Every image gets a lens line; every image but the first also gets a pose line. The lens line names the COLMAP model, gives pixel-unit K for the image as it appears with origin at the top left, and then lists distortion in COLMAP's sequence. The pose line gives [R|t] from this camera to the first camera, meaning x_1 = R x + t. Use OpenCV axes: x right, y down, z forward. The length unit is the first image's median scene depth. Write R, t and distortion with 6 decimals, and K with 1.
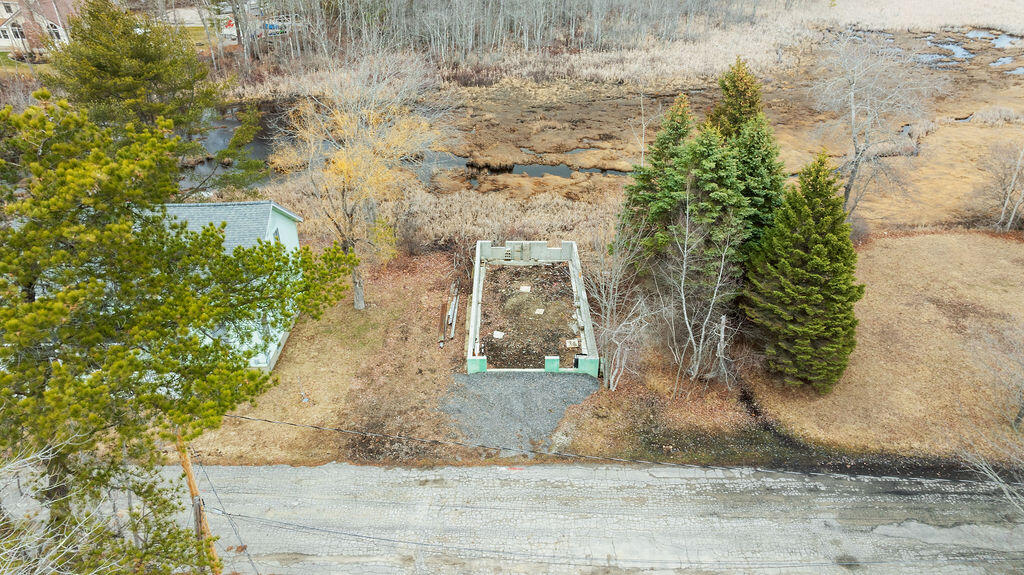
lens RADIAL K [[728.6, 0, 514.4], [0, 728.6, 287.3], [0, 0, 1]] dist [-0.014556, -0.002764]
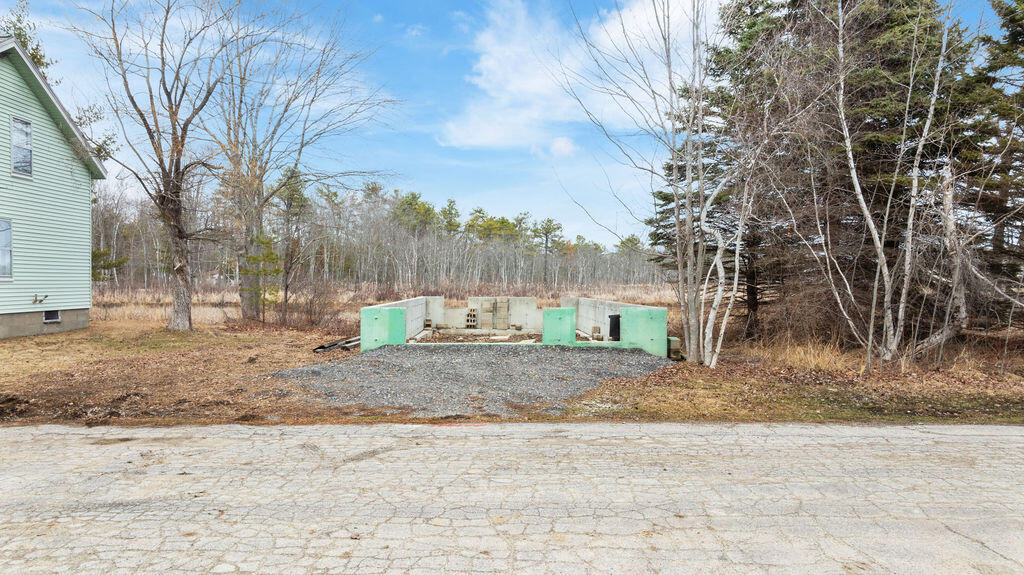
lens RADIAL K [[728.6, 0, 511.2], [0, 728.6, 287.6], [0, 0, 1]] dist [-0.014556, -0.002764]
pose [[0.999642, 0.014924, 0.022205, 0.015932], [-0.002473, 0.877950, -0.478745, 0.332805], [-0.026639, 0.478519, 0.877673, 0.702026]]
